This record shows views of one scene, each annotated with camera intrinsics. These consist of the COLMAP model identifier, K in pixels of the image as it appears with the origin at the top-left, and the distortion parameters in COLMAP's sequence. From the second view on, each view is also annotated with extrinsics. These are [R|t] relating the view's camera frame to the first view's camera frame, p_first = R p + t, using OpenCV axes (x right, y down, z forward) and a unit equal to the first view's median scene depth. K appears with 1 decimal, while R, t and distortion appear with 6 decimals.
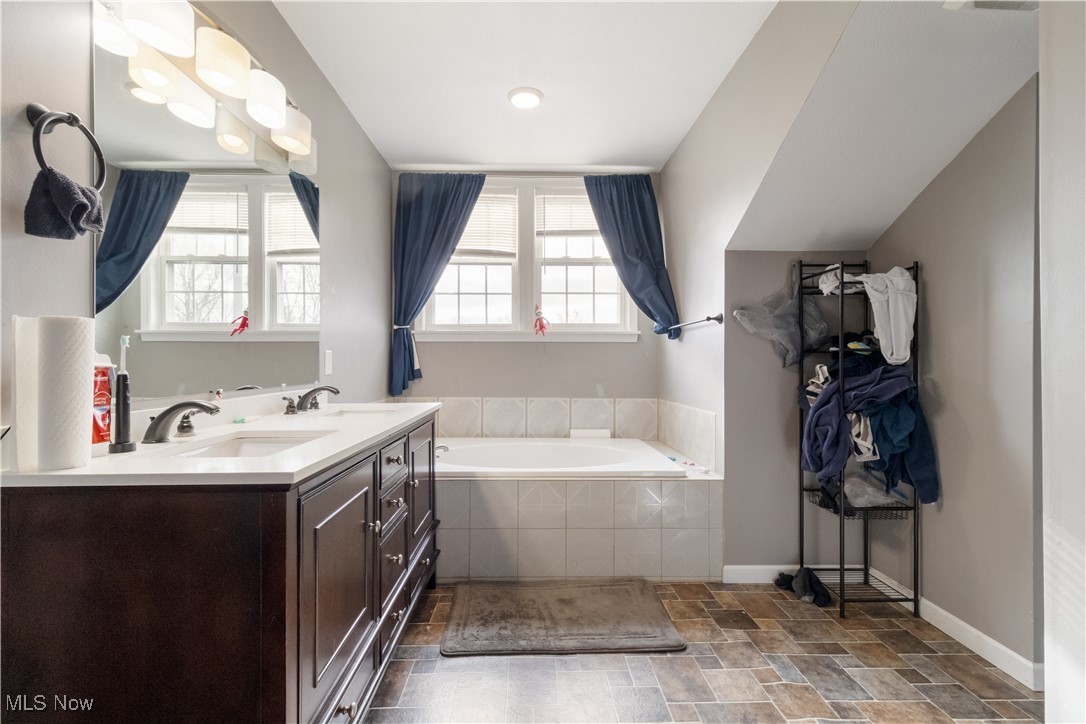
lens RADIAL K [[504.3, 0, 540.6], [0, 504.3, 361.2], [0, 0, 1]] dist [0.007083, -0.000644]
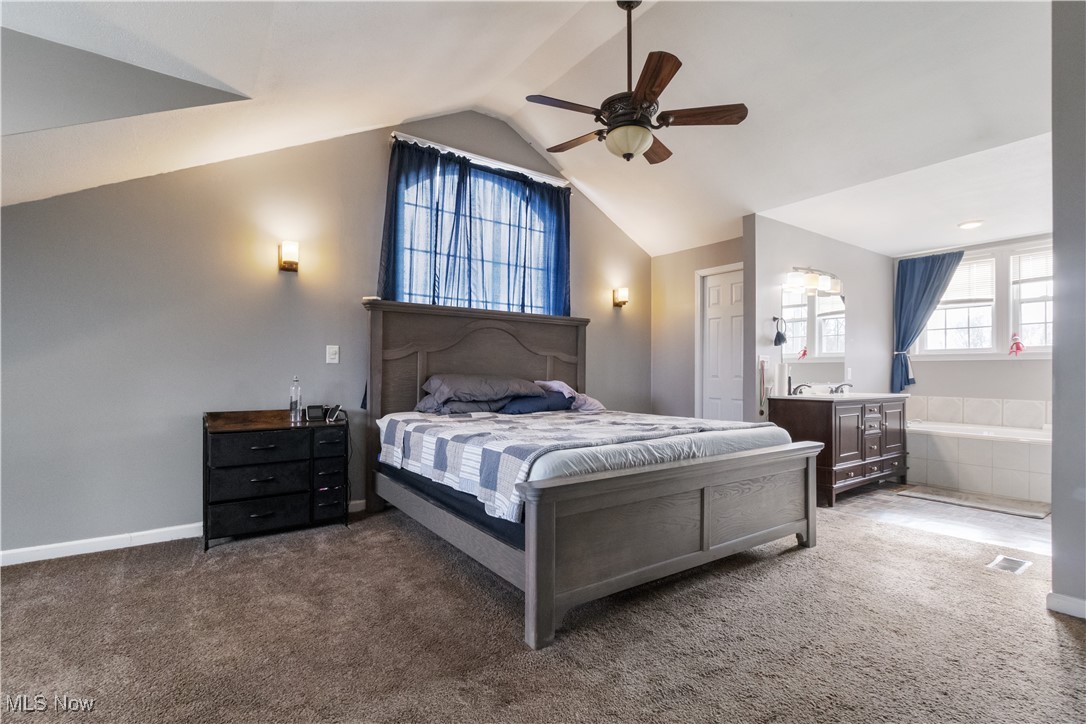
lens RADIAL K [[504.3, 0, 537.3], [0, 504.3, 369.2], [0, 0, 1]] dist [0.007083, -0.000644]
pose [[0.559166, -0.003425, -0.829049, 0.438191], [-0.002497, 0.999980, -0.005816, -0.000560], [0.829052, 0.005322, 0.559146, -0.920647]]
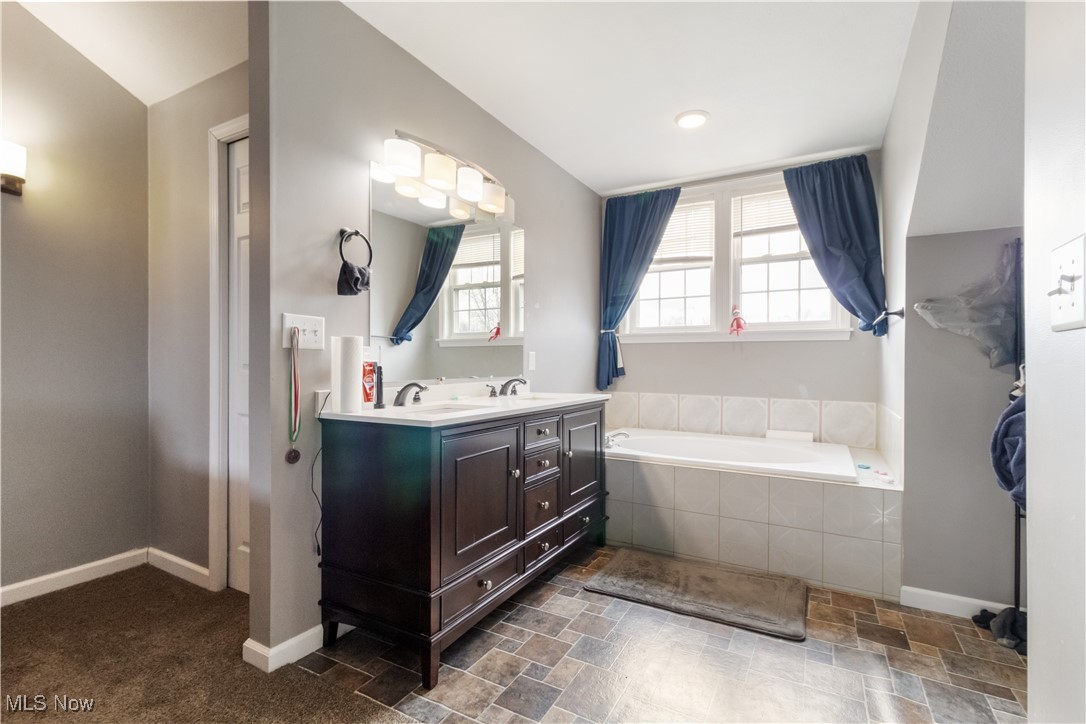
lens RADIAL K [[504.3, 0, 534.2], [0, 504.3, 362.6], [0, 0, 1]] dist [0.007083, -0.000644]
pose [[0.854906, 0.002722, -0.518776, 0.184005], [-0.002063, 0.999996, 0.001848, 0.002955], [0.518779, -0.000509, 0.854908, -0.081575]]
